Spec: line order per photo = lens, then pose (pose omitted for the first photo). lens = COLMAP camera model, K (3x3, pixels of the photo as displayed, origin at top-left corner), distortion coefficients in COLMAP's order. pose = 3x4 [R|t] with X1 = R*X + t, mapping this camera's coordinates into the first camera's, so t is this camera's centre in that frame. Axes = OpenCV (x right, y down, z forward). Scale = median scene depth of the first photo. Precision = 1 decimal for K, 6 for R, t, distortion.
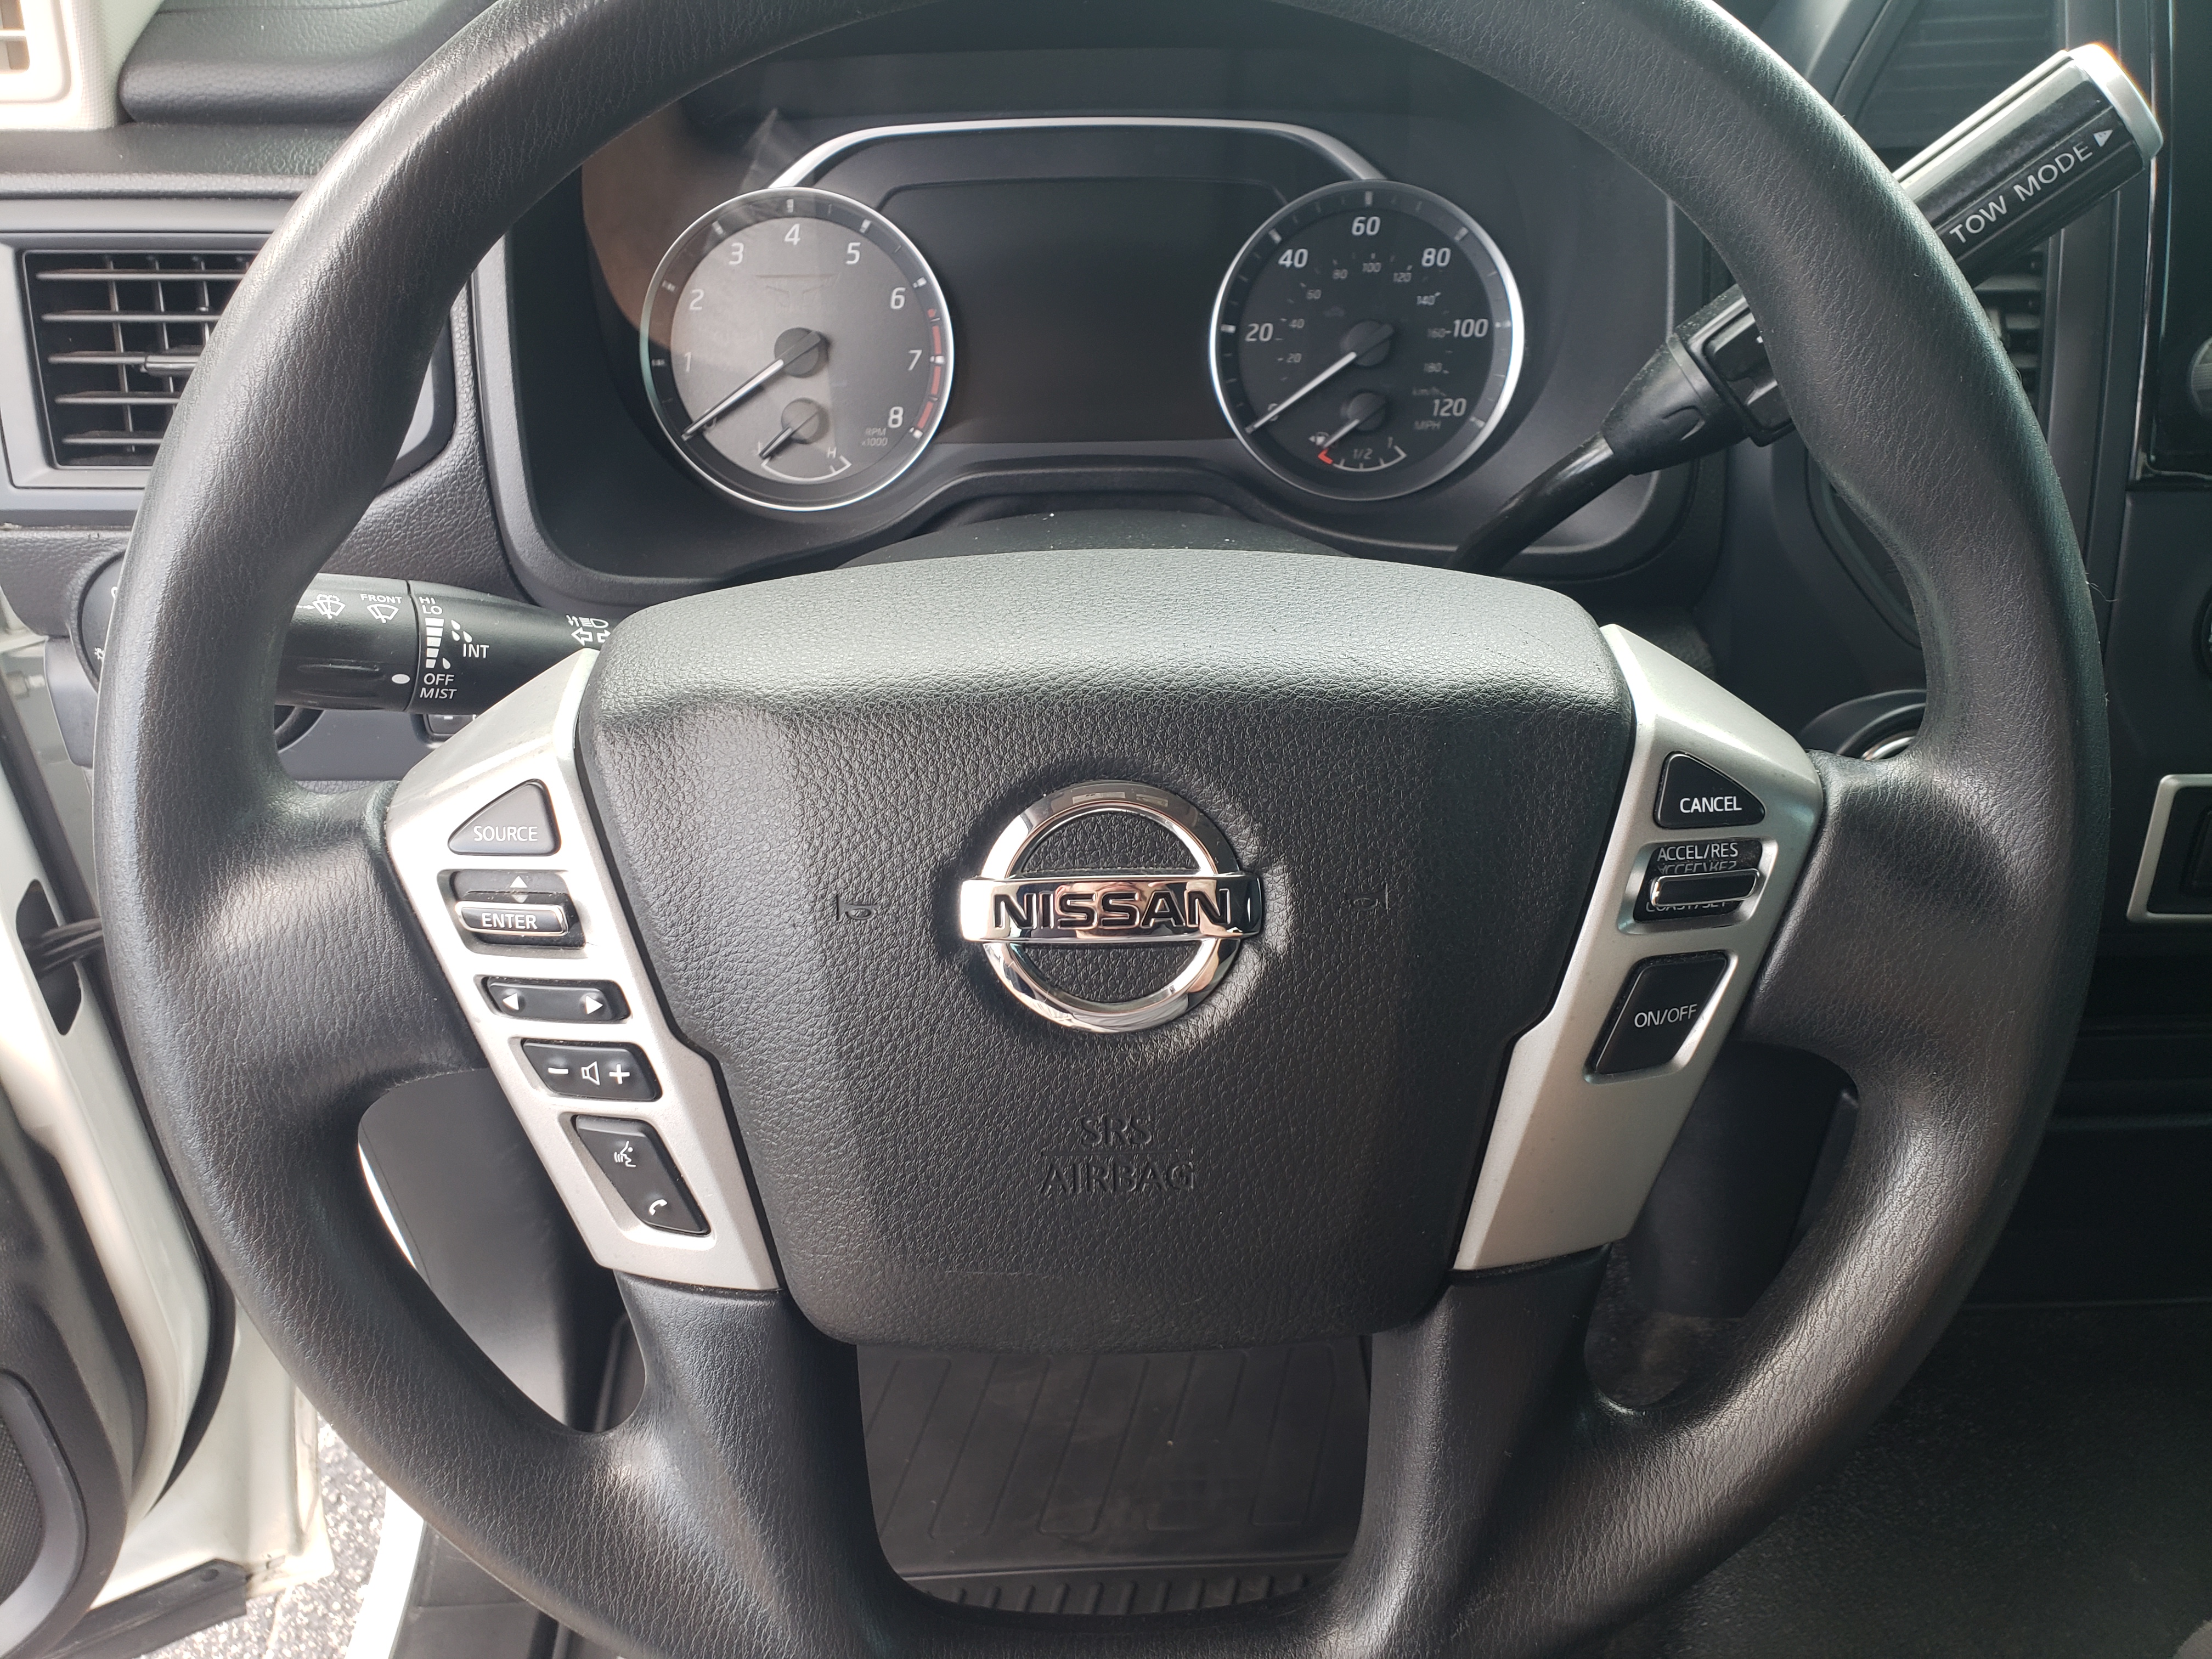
lens RADIAL K [[1769.9, 0, 1105.7], [0, 1769.9, 818.8], [0, 0, 1]] dist [0.003314, 0.013808]
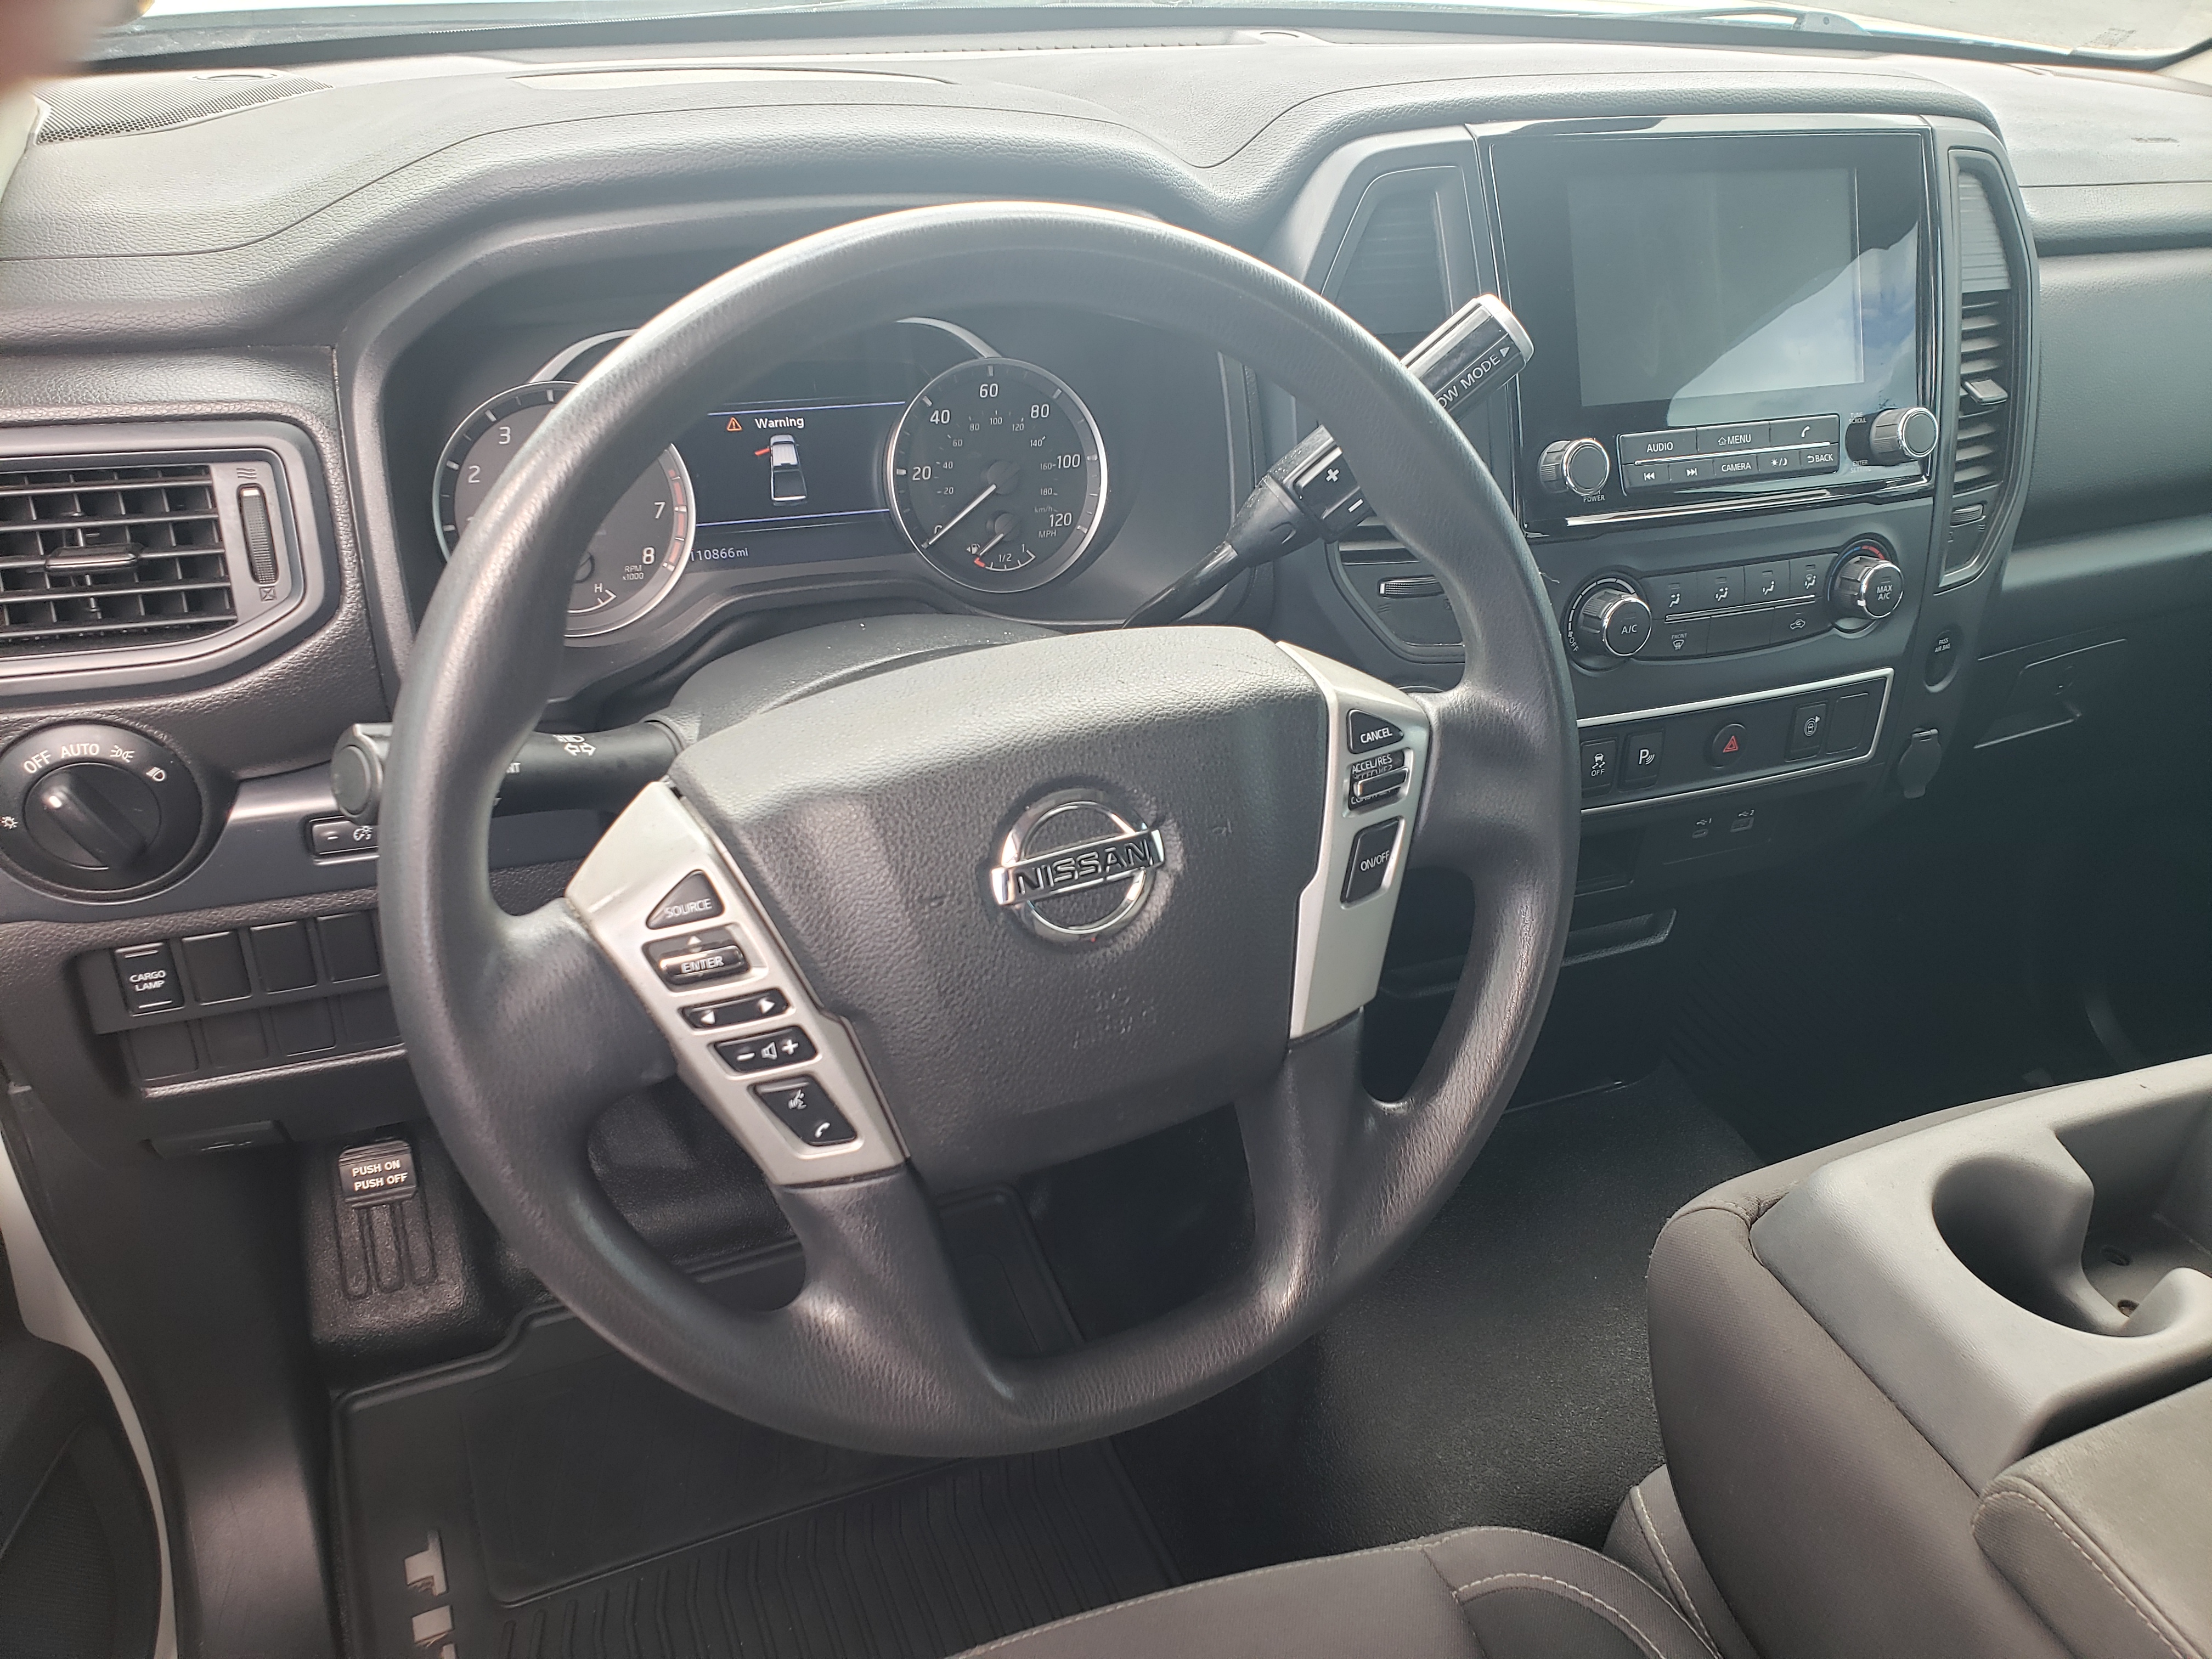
lens RADIAL K [[1769.9, 0, 1105.7], [0, 1769.9, 818.8], [0, 0, 1]] dist [0.003314, 0.013808]
pose [[0.917195, -0.208767, 0.339366, -0.496774], [0.212467, 0.976804, 0.026669, -0.029963], [-0.337062, 0.047644, 0.940276, -0.526758]]
